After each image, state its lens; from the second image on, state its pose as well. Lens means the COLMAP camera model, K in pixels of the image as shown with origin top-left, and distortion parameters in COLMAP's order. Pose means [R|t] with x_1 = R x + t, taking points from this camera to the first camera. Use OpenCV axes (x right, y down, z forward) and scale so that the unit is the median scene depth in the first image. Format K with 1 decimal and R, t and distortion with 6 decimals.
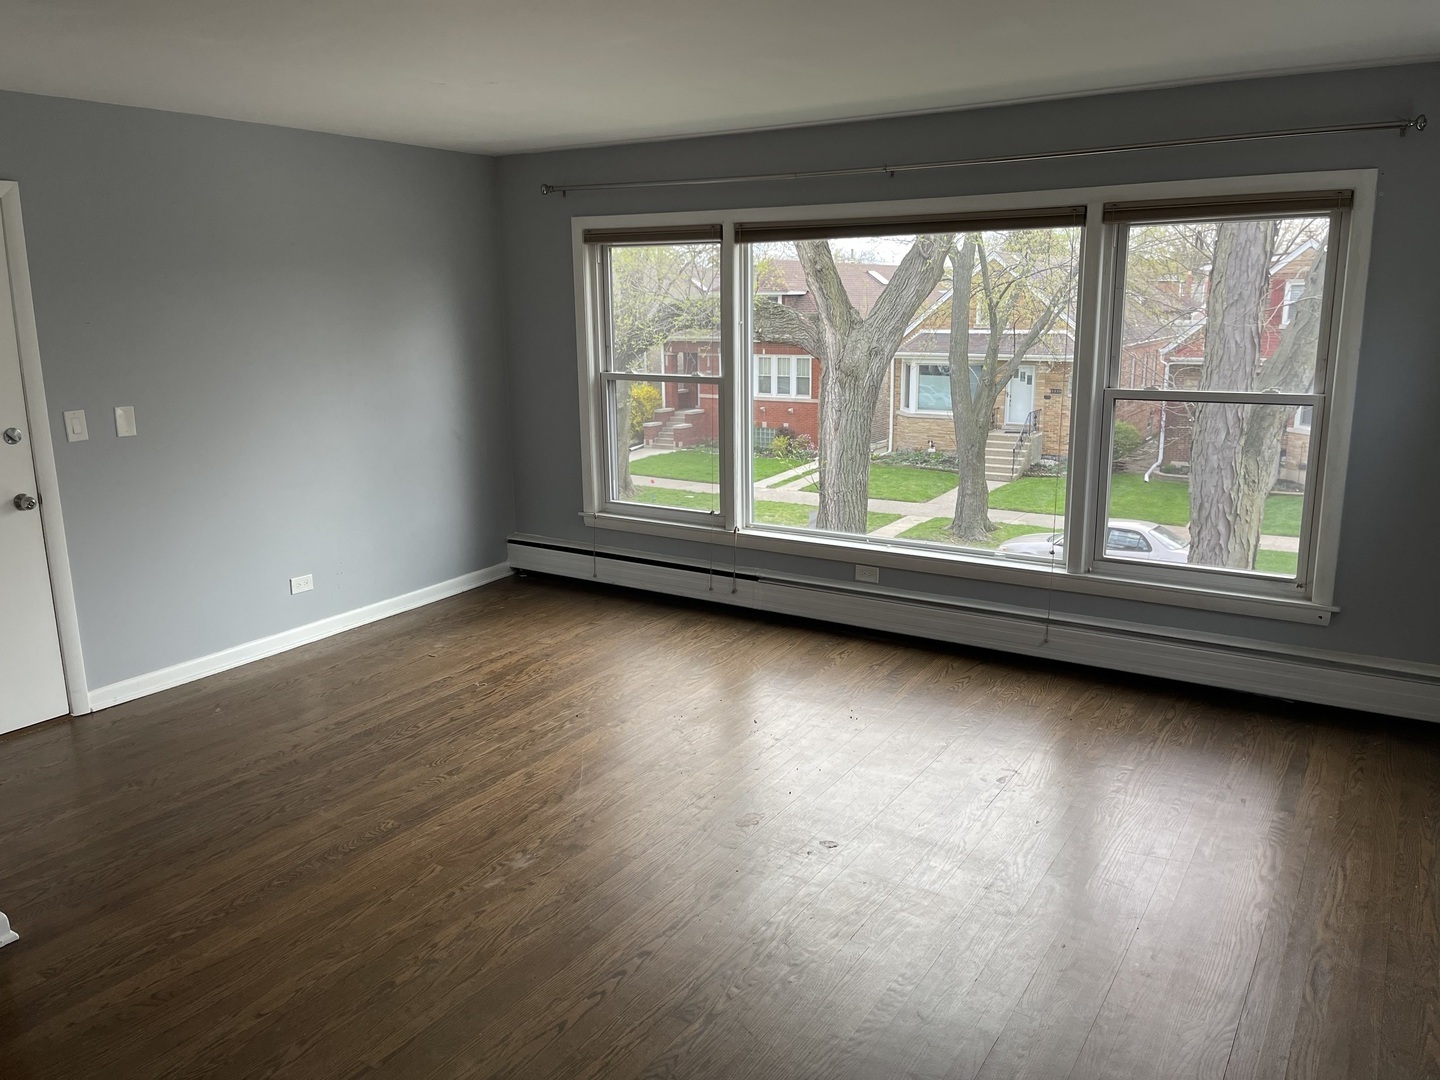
lens RADIAL K [[1092.7, 0, 720.0], [0, 1092.7, 540.0], [0, 0, 1]] dist [0.084842, -0.097949]
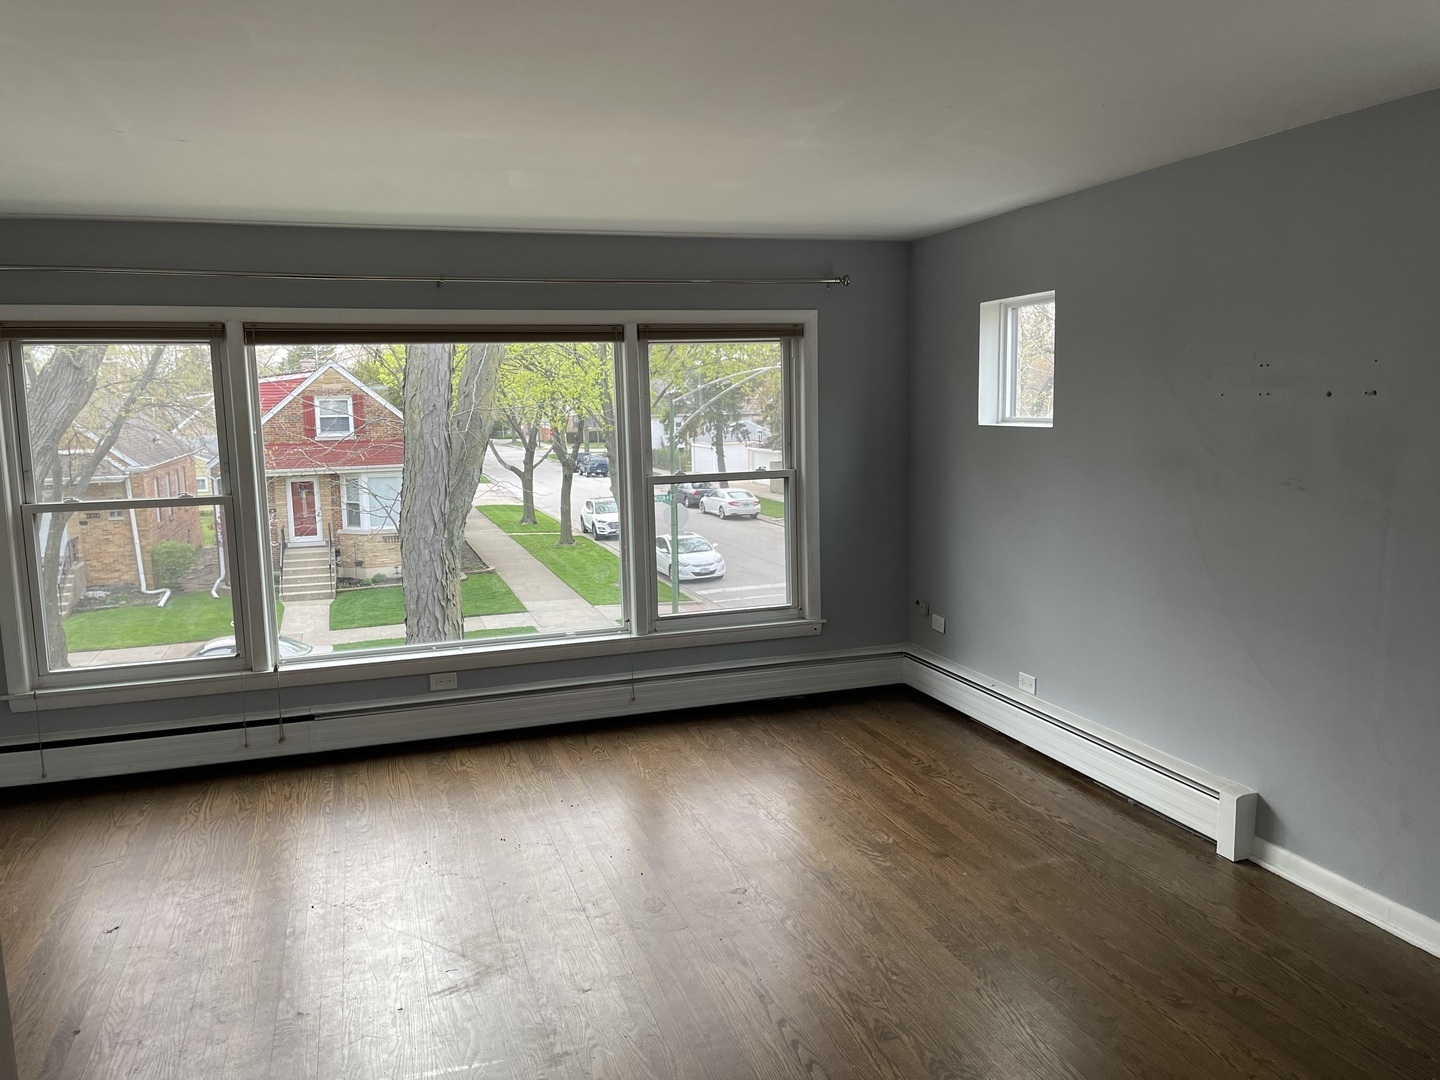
lens RADIAL K [[1092.7, 0, 720.0], [0, 1092.7, 540.0], [0, 0, 1]] dist [0.084842, -0.097949]
pose [[0.629975, -0.107577, 0.769129, -0.483277], [0.186122, 0.982412, -0.015040, -0.034382], [-0.753983, 0.152626, 0.638917, 0.183970]]
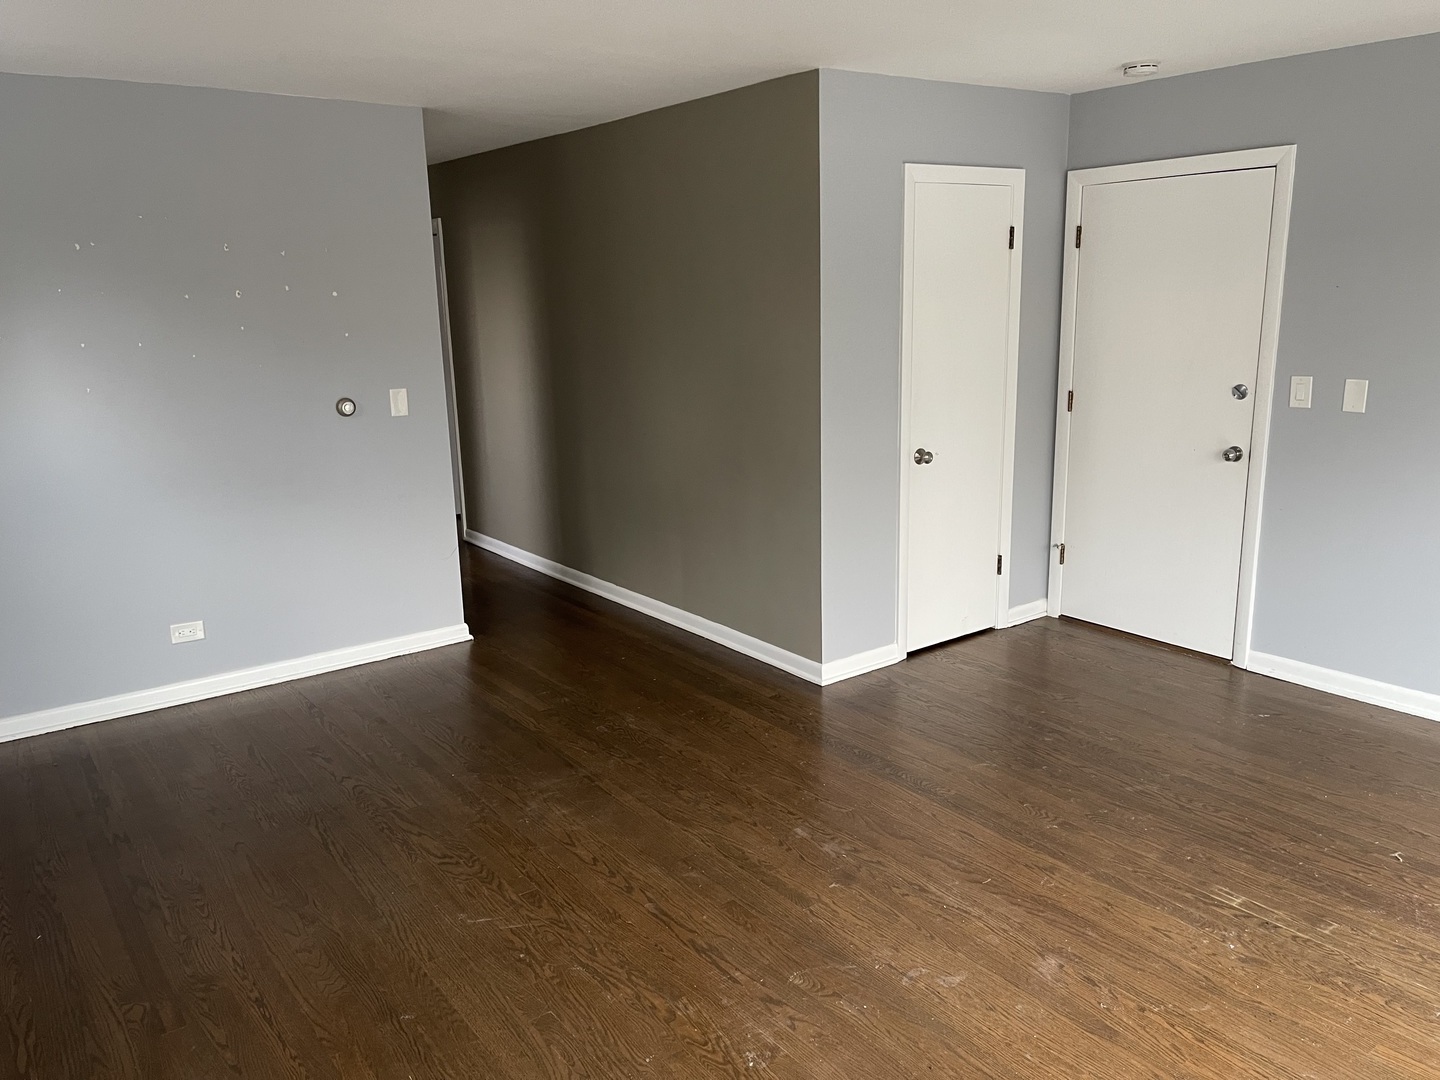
lens RADIAL K [[1092.7, 0, 720.0], [0, 1092.7, 540.0], [0, 0, 1]] dist [0.084842, -0.097949]
pose [[-0.351903, 0.231708, -0.906905, 0.457666], [-0.176935, 0.934944, 0.307527, -0.167887], [0.919162, 0.268683, -0.288012, 0.744331]]
